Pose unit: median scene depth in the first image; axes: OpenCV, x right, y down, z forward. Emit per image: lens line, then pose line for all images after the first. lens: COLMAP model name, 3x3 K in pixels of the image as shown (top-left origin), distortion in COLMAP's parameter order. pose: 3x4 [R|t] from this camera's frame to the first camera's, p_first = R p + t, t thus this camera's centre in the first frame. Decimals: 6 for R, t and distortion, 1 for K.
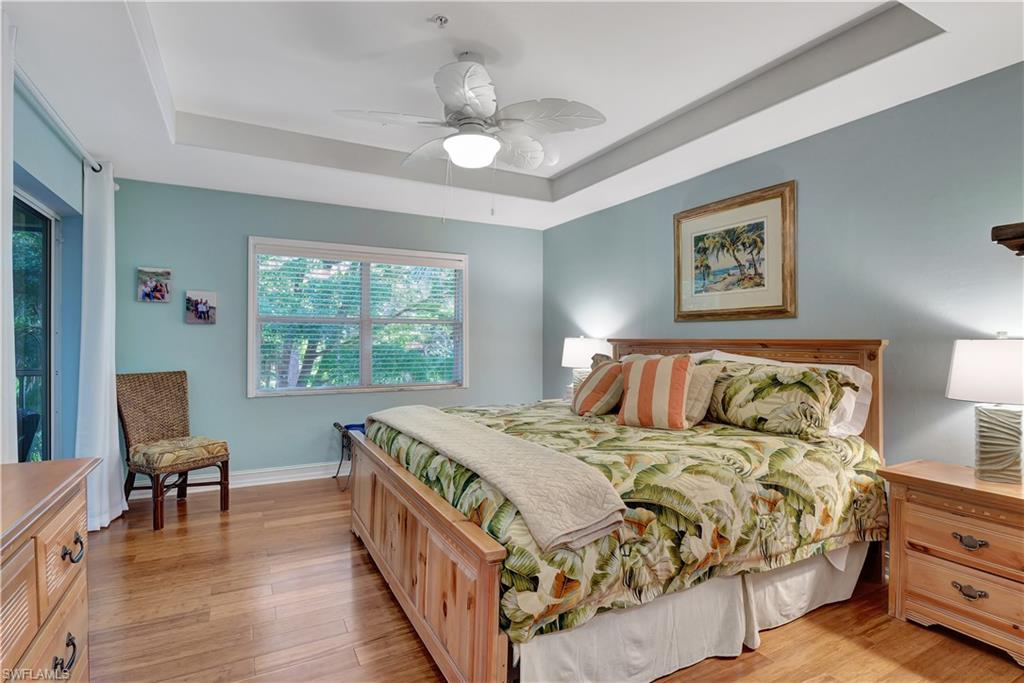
lens RADIAL K [[502.4, 0, 516.9], [0, 502.4, 339.8], [0, 0, 1]] dist [-0.013568, -0.002591]
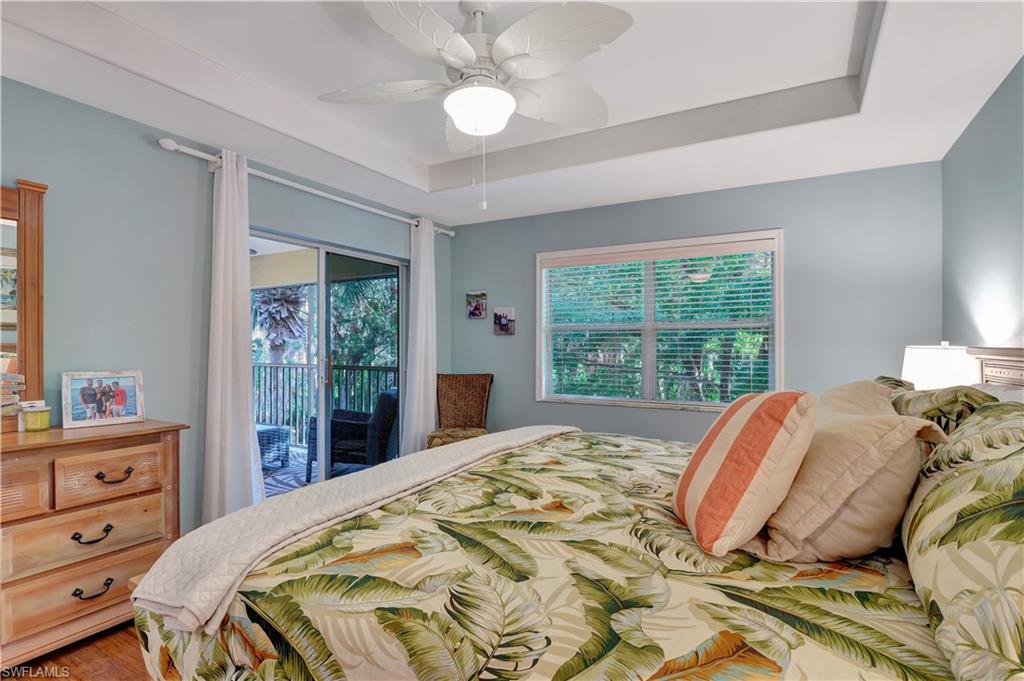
lens RADIAL K [[502.4, 0, 515.6], [0, 502.4, 344.7], [0, 0, 1]] dist [-0.013568, -0.002591]
pose [[0.541614, -0.004452, -0.840615, 0.390355], [0.000180, 0.999987, -0.005180, -0.002471], [0.840627, 0.002654, 0.541608, 0.391530]]
